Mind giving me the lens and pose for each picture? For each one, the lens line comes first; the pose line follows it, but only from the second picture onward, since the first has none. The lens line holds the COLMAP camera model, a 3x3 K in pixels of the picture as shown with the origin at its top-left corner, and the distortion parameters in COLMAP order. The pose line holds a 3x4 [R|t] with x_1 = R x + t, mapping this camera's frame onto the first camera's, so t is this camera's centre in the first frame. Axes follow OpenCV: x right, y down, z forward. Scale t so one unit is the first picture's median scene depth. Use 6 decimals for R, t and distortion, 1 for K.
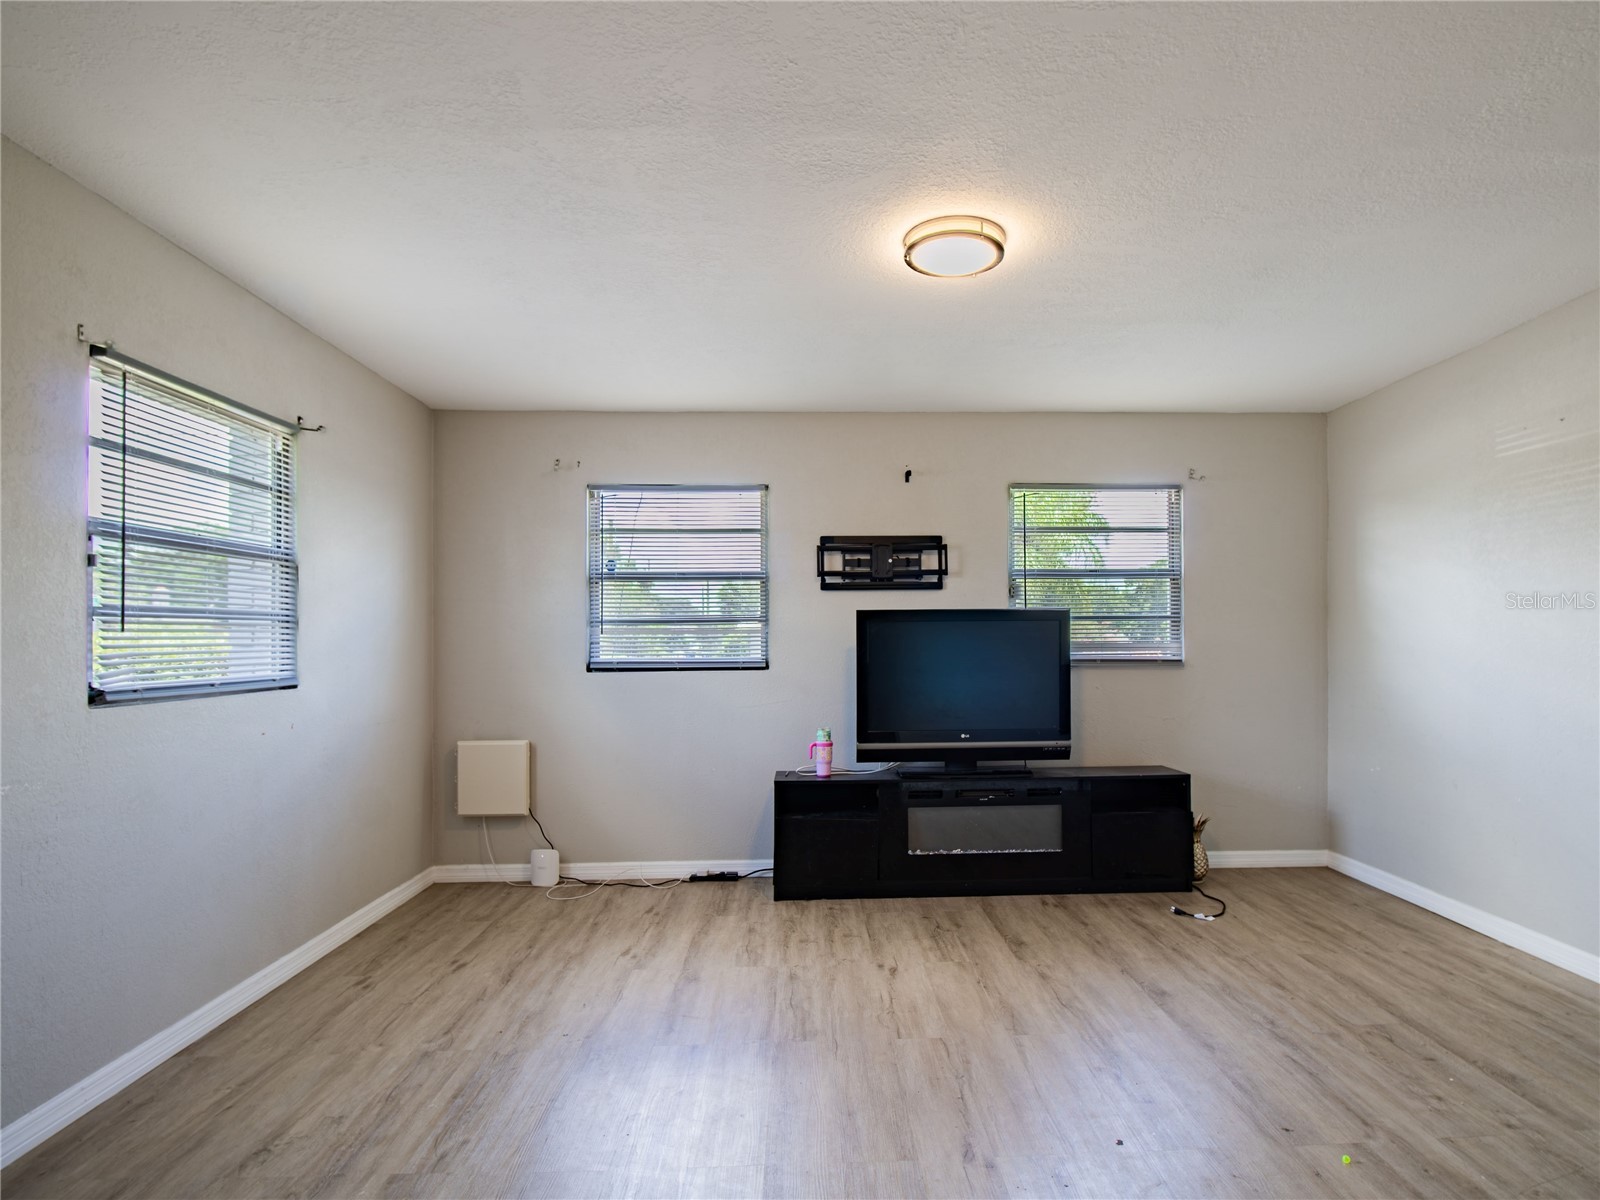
lens RADIAL K [[868.3, 0, 814.2], [0, 868.3, 602.5], [0, 0, 1]] dist [-0.004013, -0.017512]
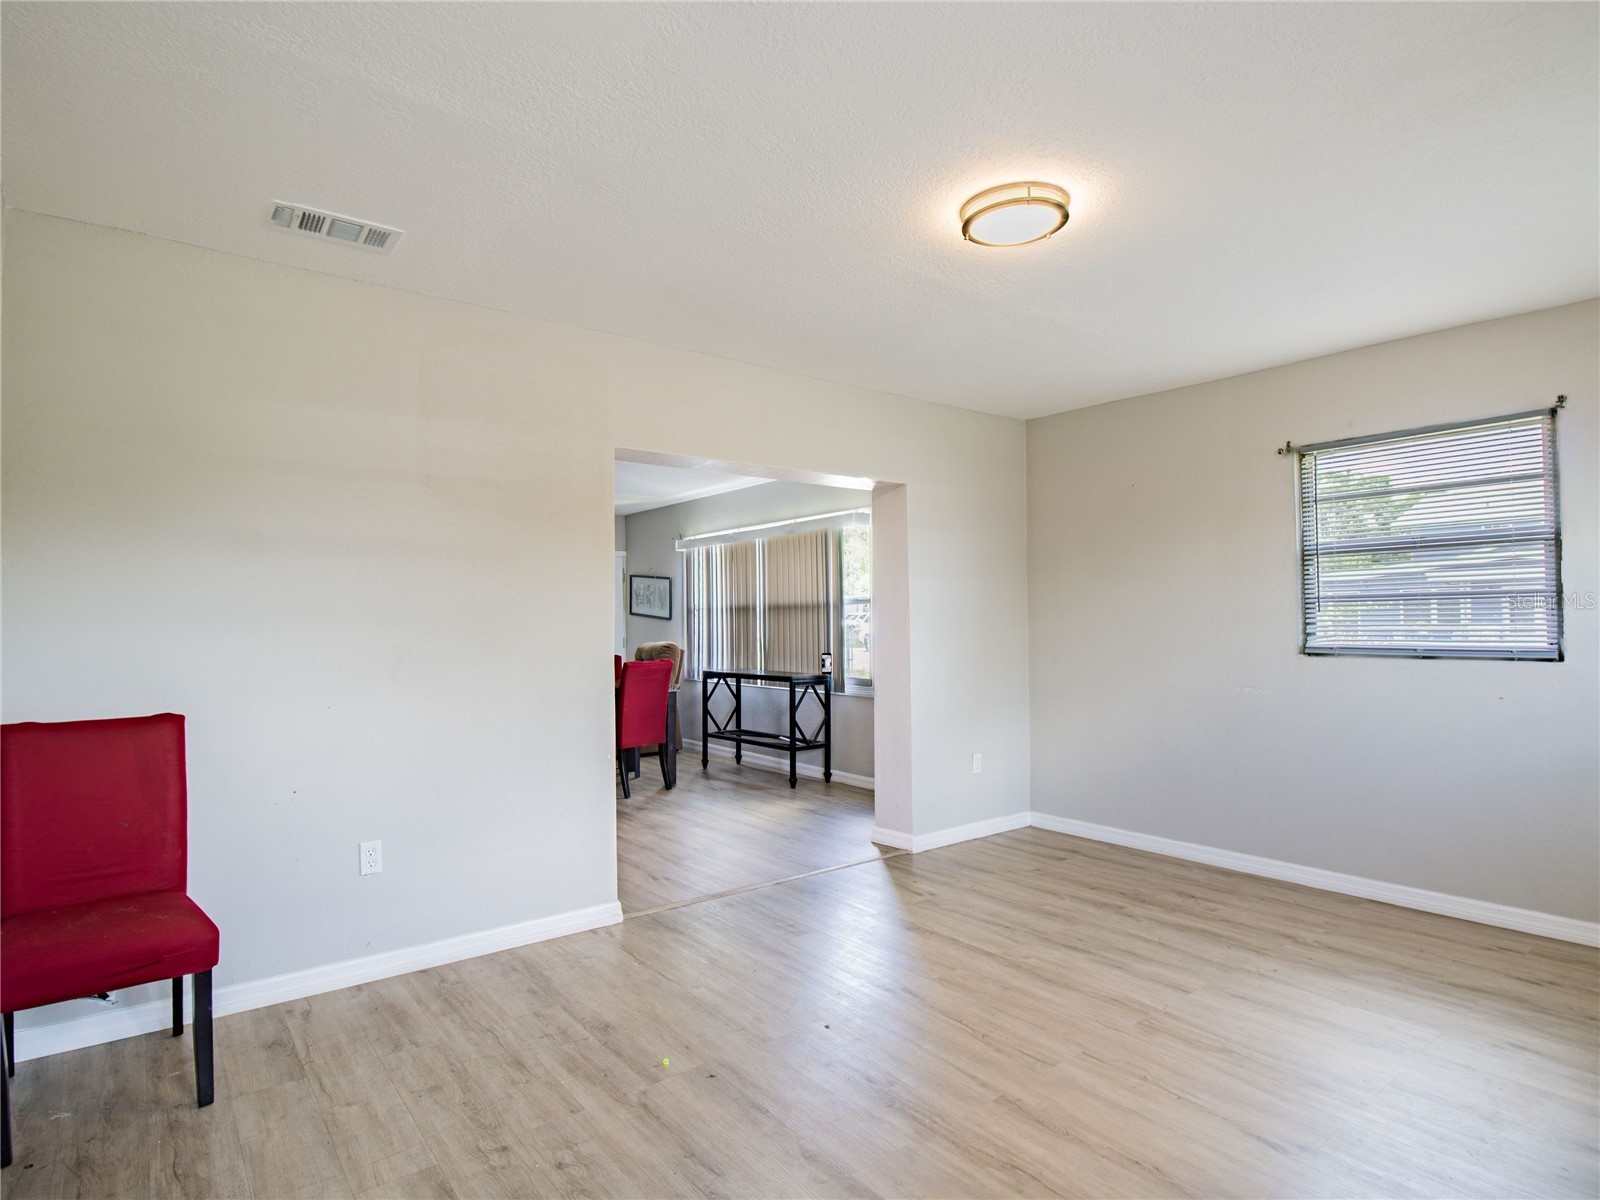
lens RADIAL K [[868.3, 0, 814.2], [0, 868.3, 602.5], [0, 0, 1]] dist [-0.004013, -0.017512]
pose [[-0.791097, 0.002737, -0.611685, 0.882855], [0.039113, 0.998170, -0.046119, 0.050441], [0.610439, -0.060410, -0.789756, 1.565975]]
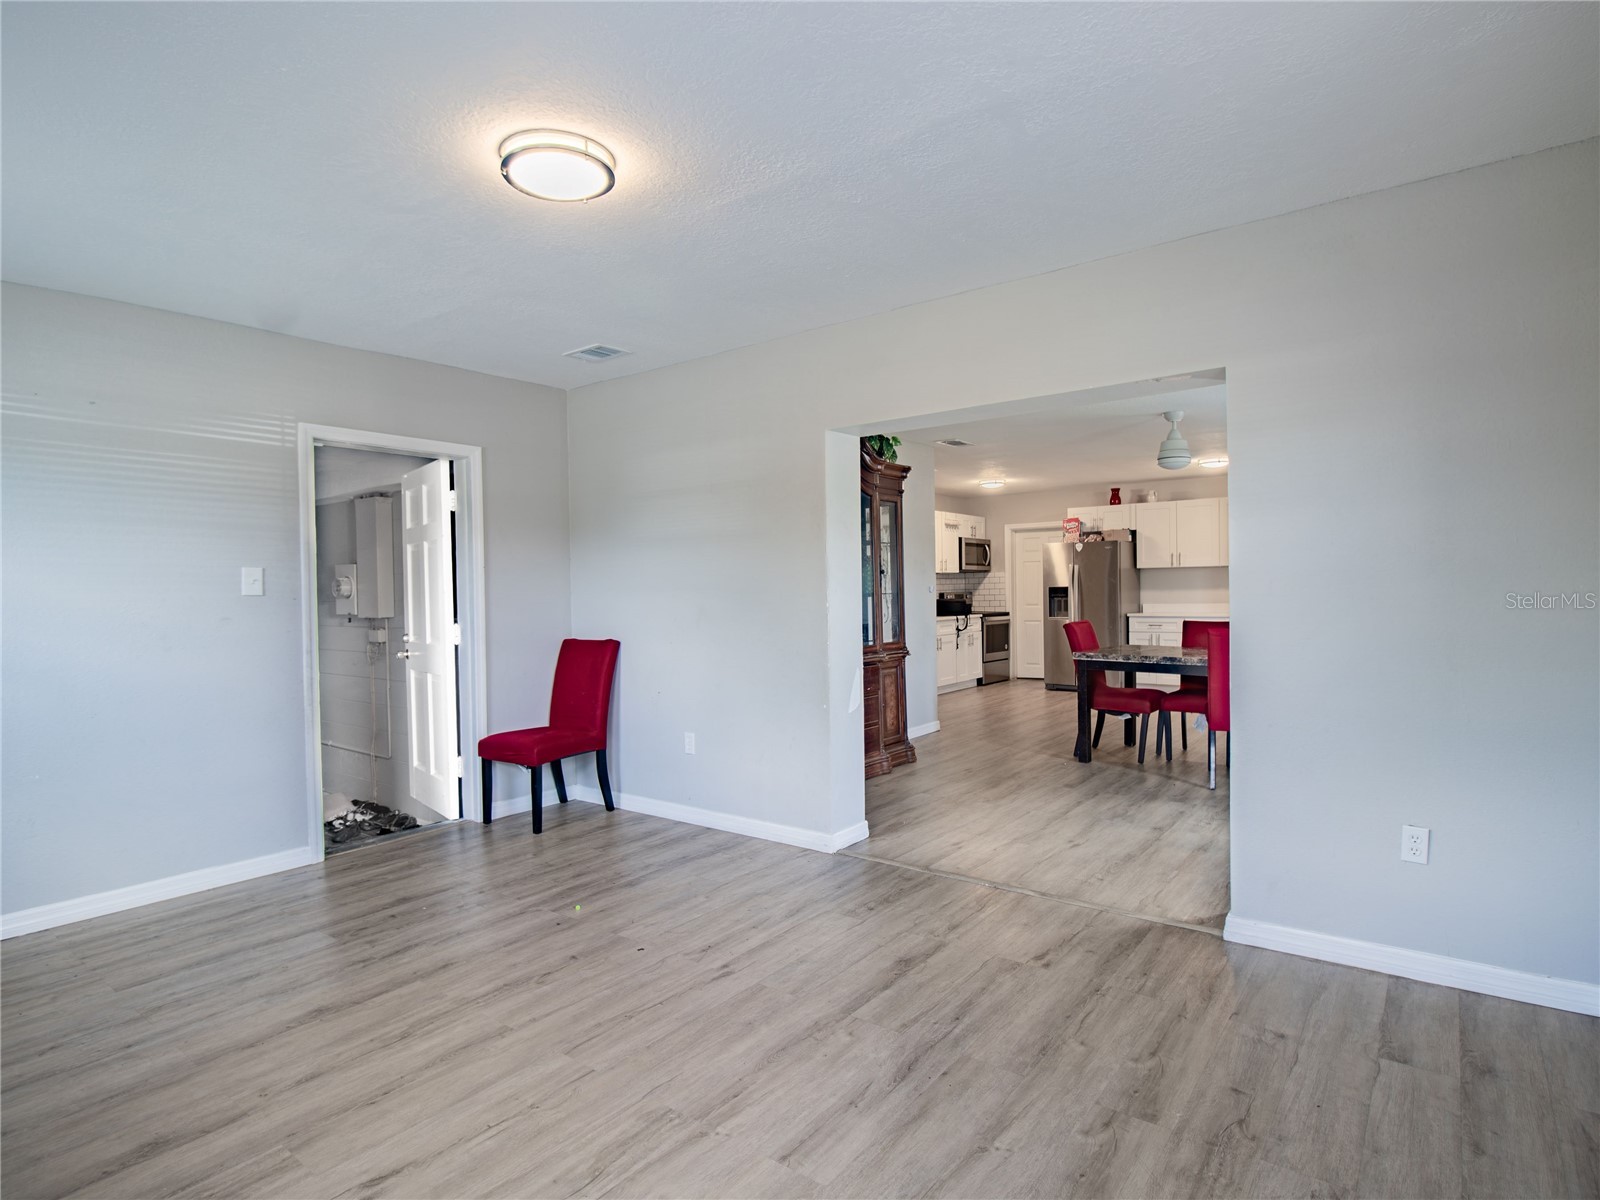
lens RADIAL K [[868.3, 0, 814.2], [0, 868.3, 602.5], [0, 0, 1]] dist [-0.004013, -0.017512]
pose [[-0.790028, 0.008266, 0.613015, -0.596987], [-0.000970, 0.999891, -0.014734, 0.050378], [-0.613070, -0.012235, -0.789934, 1.528726]]
